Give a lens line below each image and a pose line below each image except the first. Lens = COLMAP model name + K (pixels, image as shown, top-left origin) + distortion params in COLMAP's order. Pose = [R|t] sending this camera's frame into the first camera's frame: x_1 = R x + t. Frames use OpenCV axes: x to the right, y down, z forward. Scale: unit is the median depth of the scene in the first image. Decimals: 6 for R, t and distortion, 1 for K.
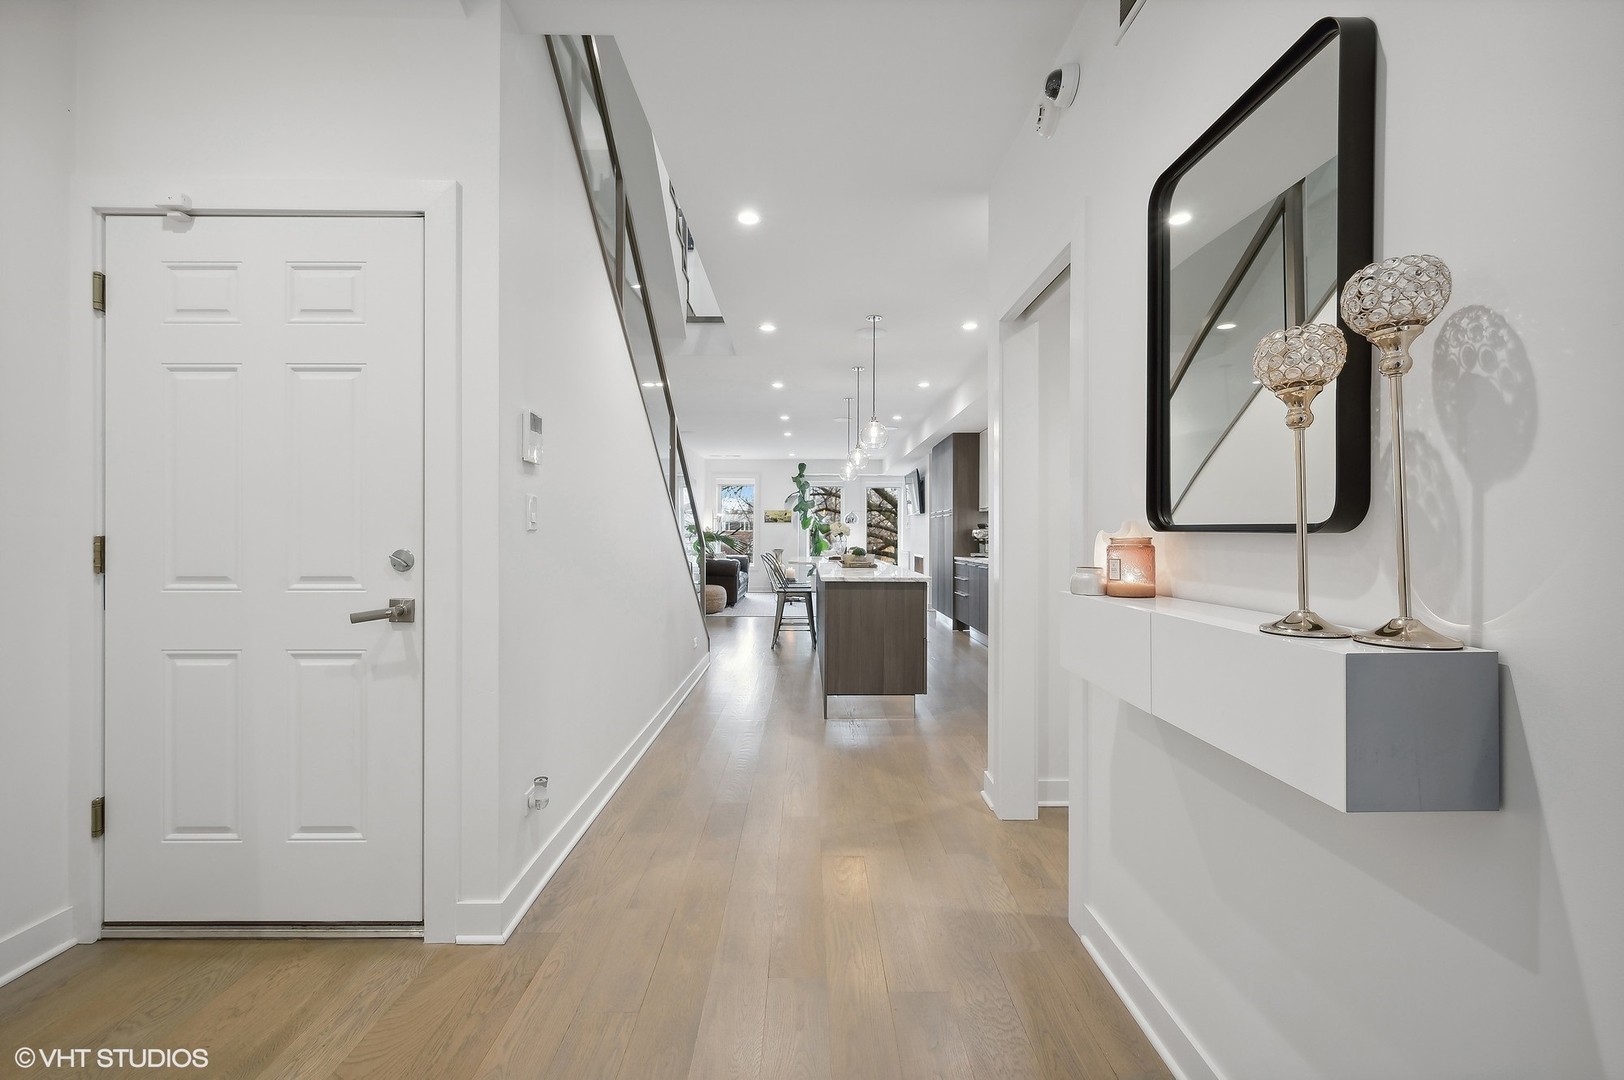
lens RADIAL K [[643.3, 0, 803.1], [0, 643.3, 534.8], [0, 0, 1]] dist [-0.002694, -0.000328]
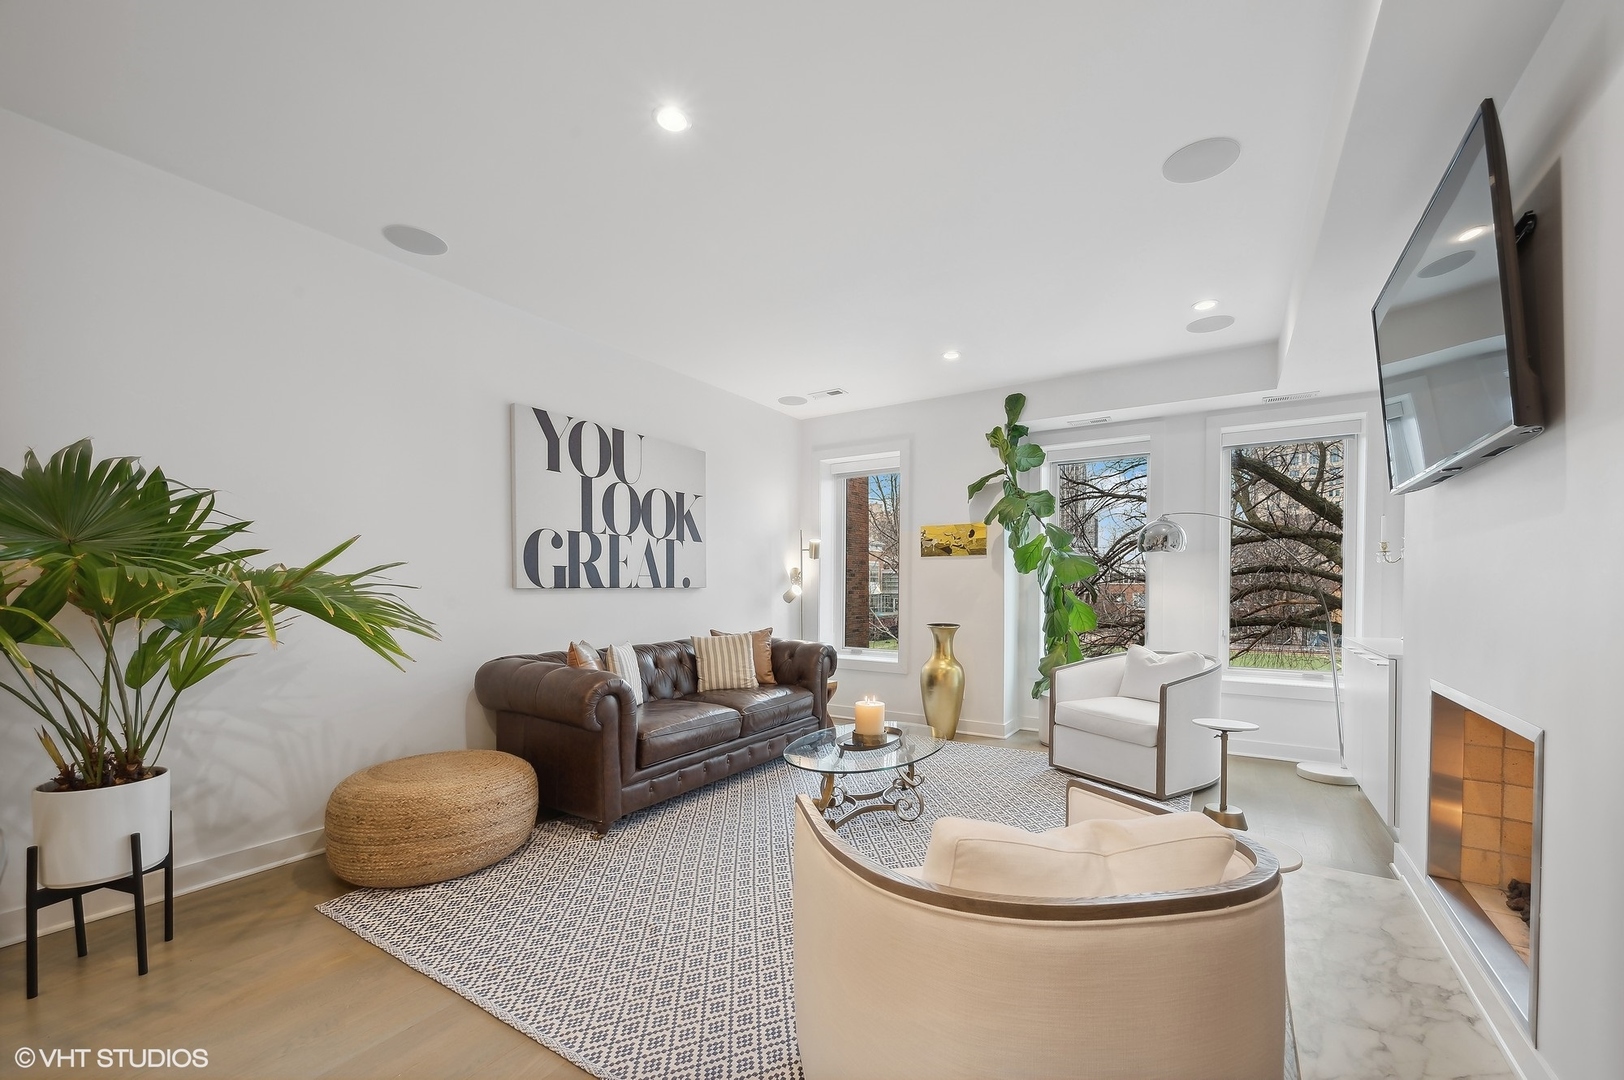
lens RADIAL K [[643.3, 0, 822.1], [0, 643.3, 600.8], [0, 0, 1]] dist [-0.002694, -0.000328]
pose [[0.851083, 0.013554, -0.524855, 0.106133], [-0.003129, 0.999780, 0.020745, 0.000710], [0.525021, -0.016014, 0.850939, 0.669345]]
